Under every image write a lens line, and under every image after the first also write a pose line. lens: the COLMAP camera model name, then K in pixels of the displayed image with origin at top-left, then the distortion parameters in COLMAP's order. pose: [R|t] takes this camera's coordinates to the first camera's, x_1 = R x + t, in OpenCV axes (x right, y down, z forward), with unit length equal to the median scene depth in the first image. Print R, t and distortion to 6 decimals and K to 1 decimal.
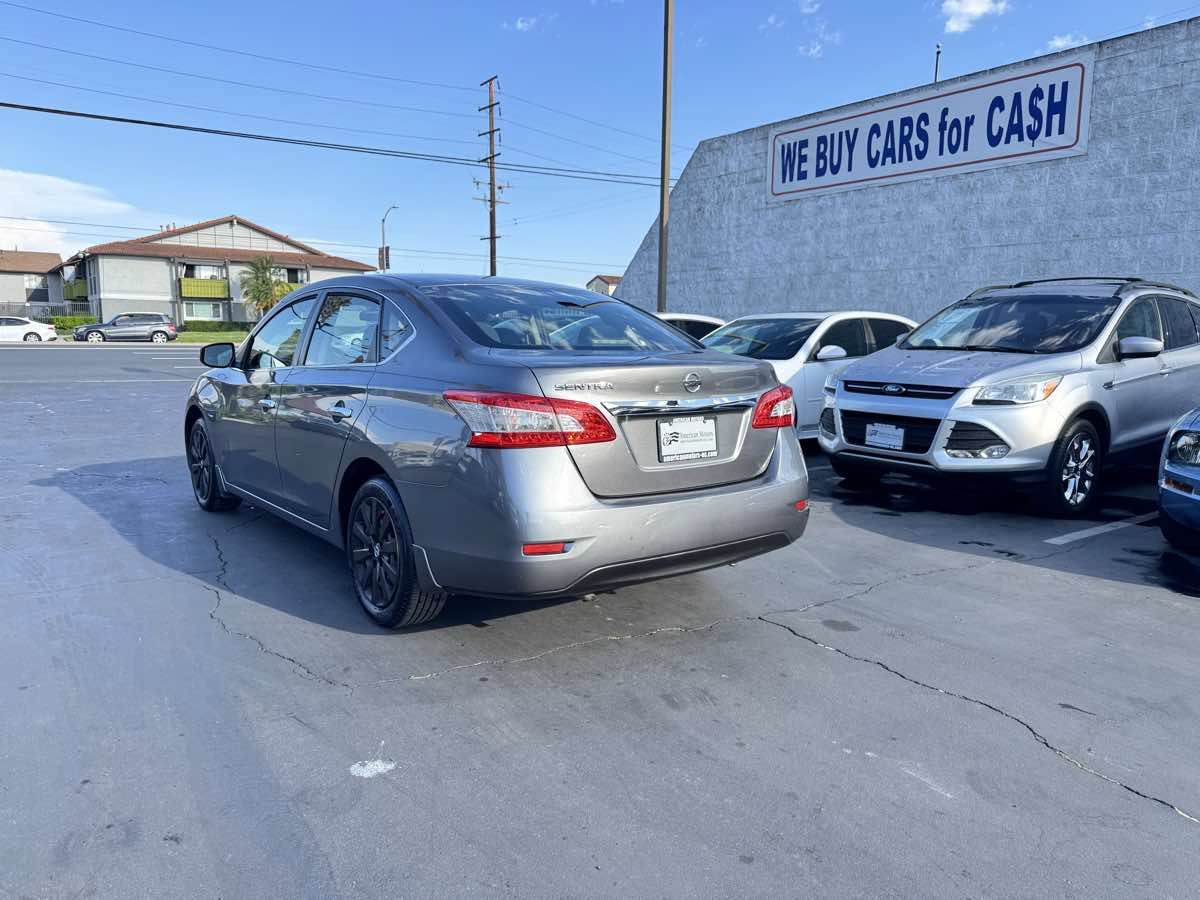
lens RADIAL K [[842.8, 0, 600.0], [0, 842.8, 450.0], [0, 0, 1]] dist [0.063227, -0.086703]
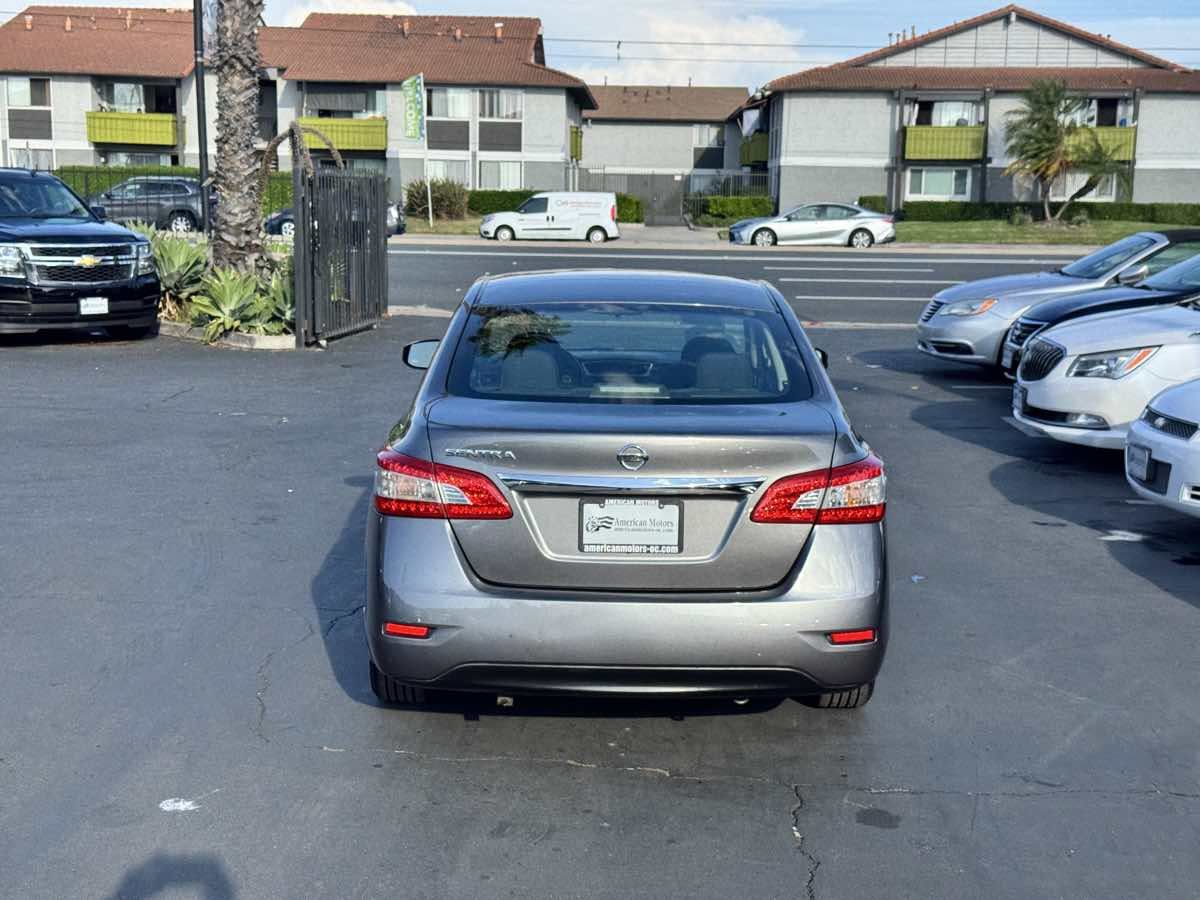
lens RADIAL K [[1674.9, 0, 599.7], [0, 1674.9, 462.2], [0, 0, 1]] dist [0.115889, -0.102329]
pose [[0.787172, 0.093371, -0.609624, 0.808392], [-0.086164, 0.995429, 0.041204, -0.106004], [0.610685, 0.020093, 0.791619, -0.206202]]
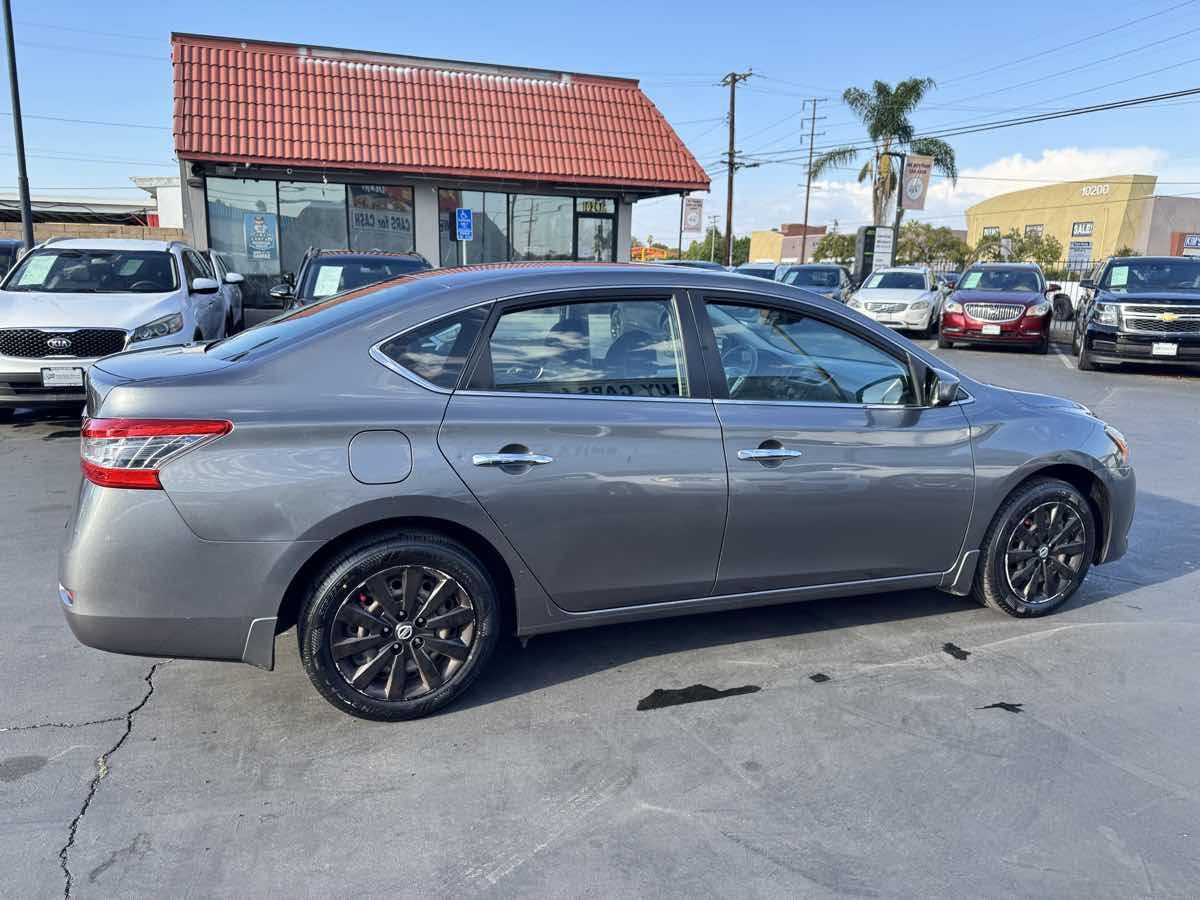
lens RADIAL K [[842.8, 0, 600.0], [0, 842.8, 450.0], [0, 0, 1]] dist [0.063227, -0.086703]
pose [[-0.300293, 0.170891, -0.938414, 0.655442], [-0.154724, 0.962063, 0.224709, -0.237810], [0.941214, 0.212674, -0.262460, 1.388668]]
